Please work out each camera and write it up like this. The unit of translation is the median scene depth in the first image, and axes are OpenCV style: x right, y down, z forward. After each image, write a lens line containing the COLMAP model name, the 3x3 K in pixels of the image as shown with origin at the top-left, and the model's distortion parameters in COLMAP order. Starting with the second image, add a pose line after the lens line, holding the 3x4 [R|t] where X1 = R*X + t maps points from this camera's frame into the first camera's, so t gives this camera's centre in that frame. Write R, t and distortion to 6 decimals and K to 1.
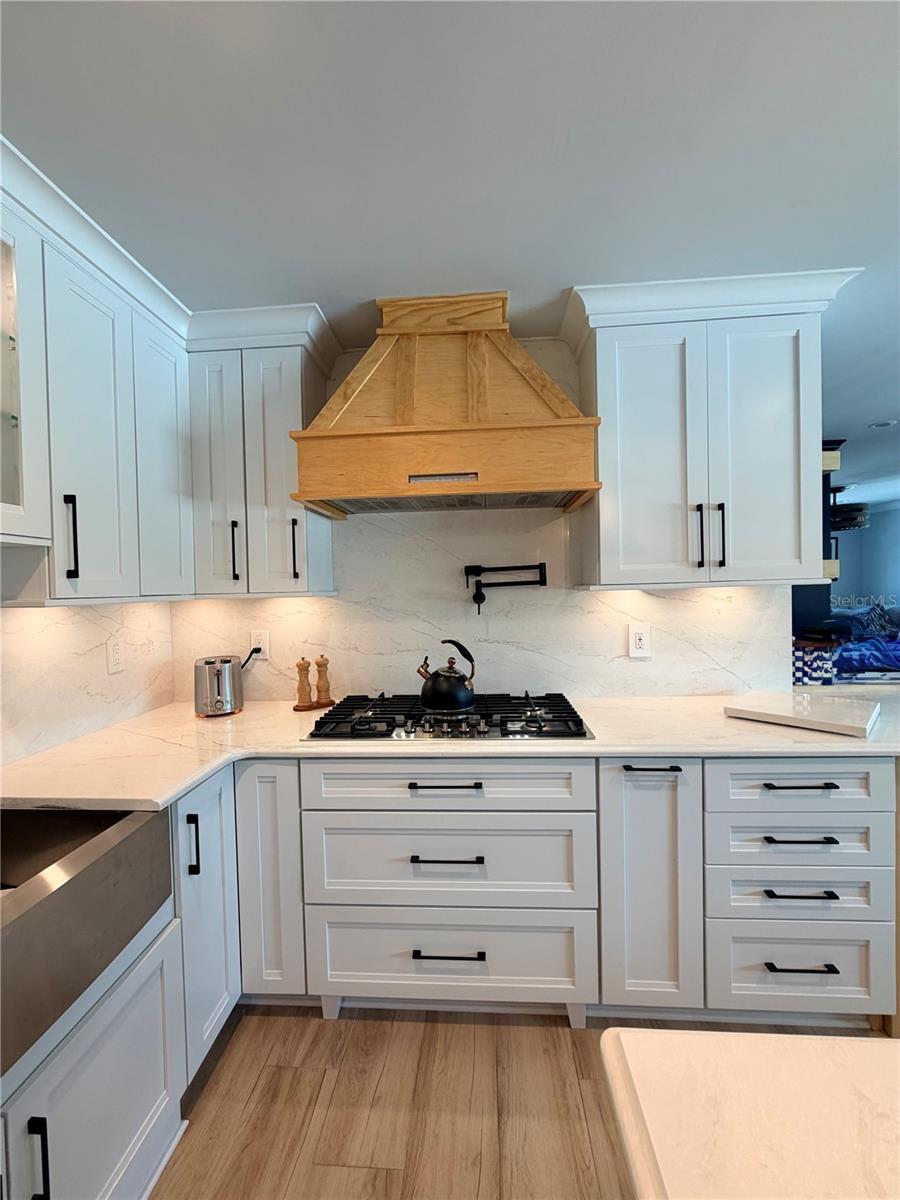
lens RADIAL K [[477.4, 0, 451.8], [0, 477.4, 598.2], [0, 0, 1]] dist [-0.001997, -0.000150]
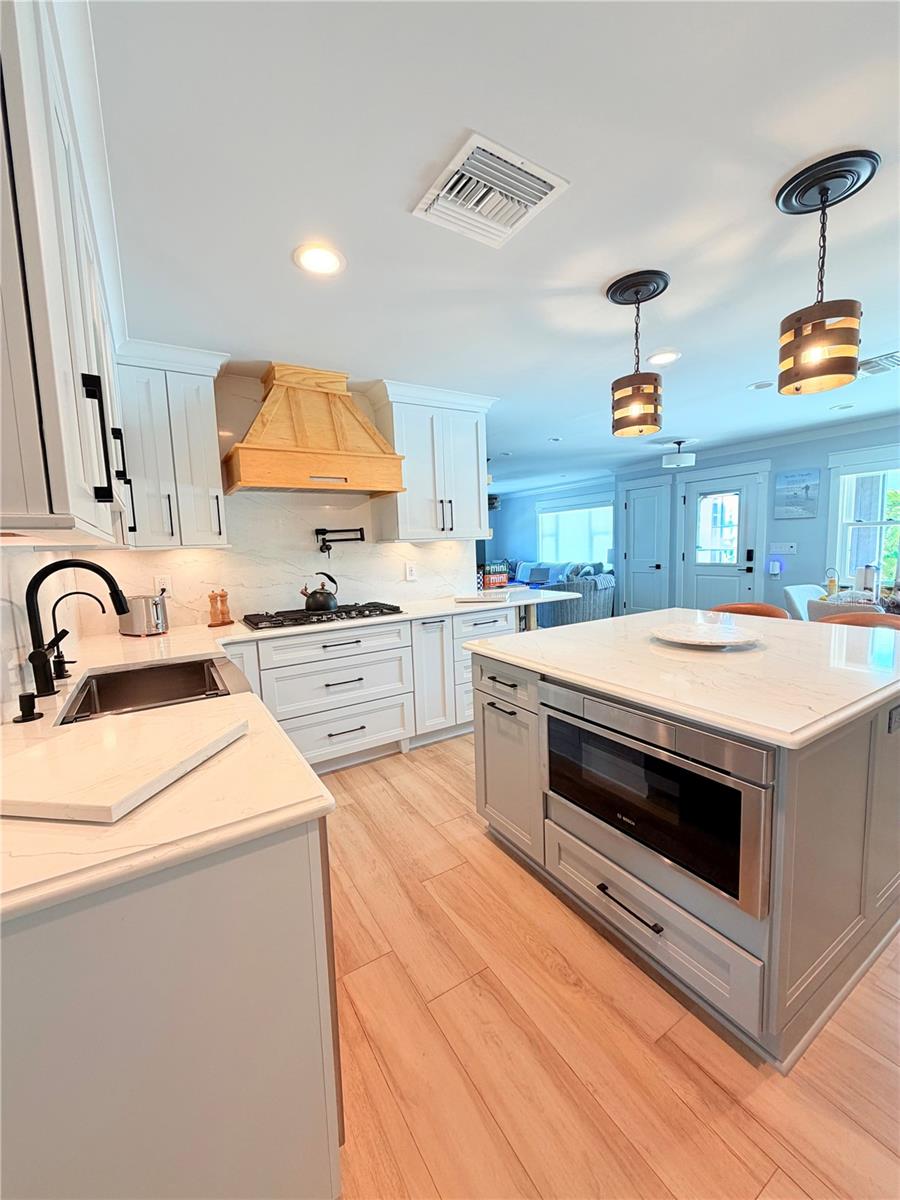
lens RADIAL K [[477.4, 0, 451.8], [0, 477.4, 598.2], [0, 0, 1]] dist [-0.001997, -0.000150]
pose [[0.812396, -0.069480, 0.578951, -0.641803], [0.031657, 0.996667, 0.075189, 0.068905], [-0.582246, -0.042756, 0.811888, -0.685398]]
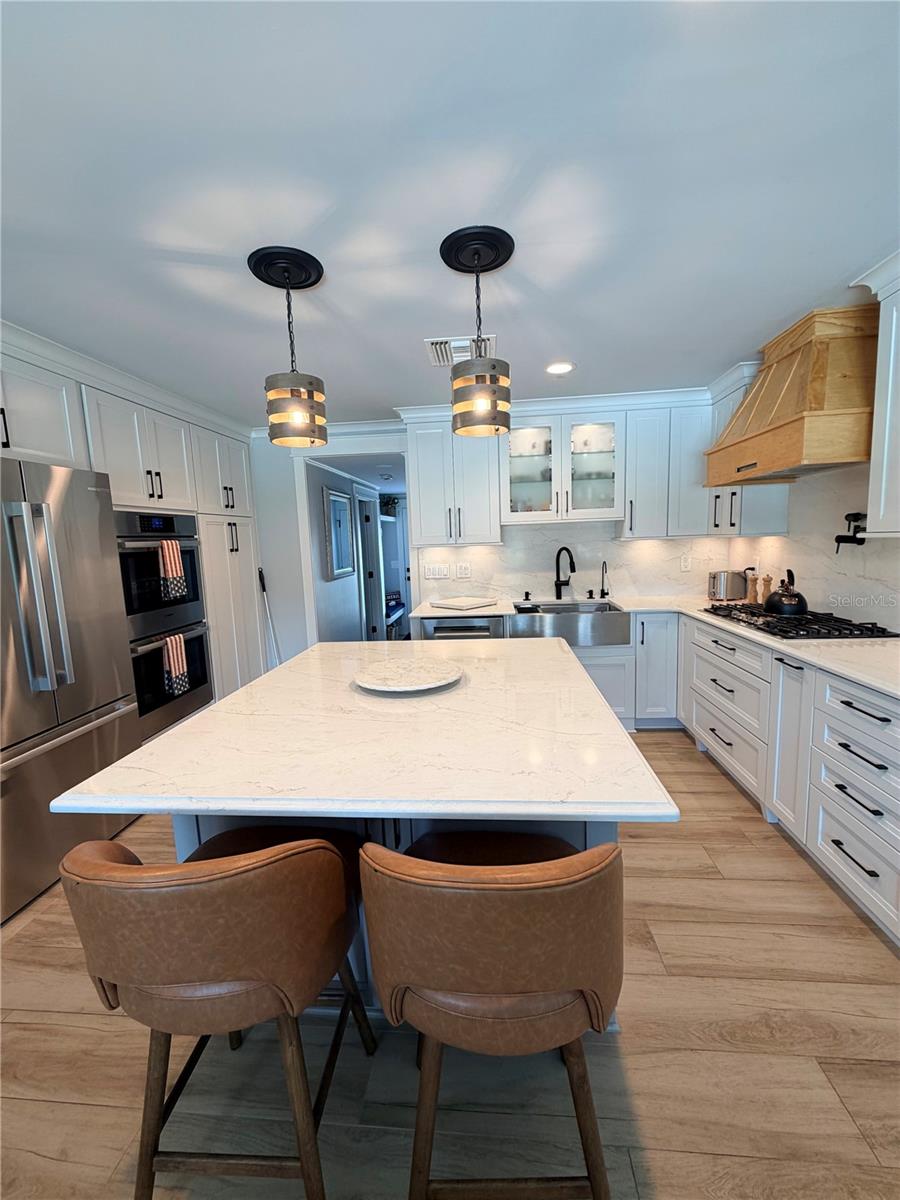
lens RADIAL K [[477.4, 0, 451.8], [0, 477.4, 598.2], [0, 0, 1]] dist [-0.001997, -0.000150]
pose [[-0.023454, 0.146607, -0.988917, 1.518619], [0.013862, 0.989141, 0.146312, -0.054020], [0.999629, -0.010277, -0.025232, 0.012998]]
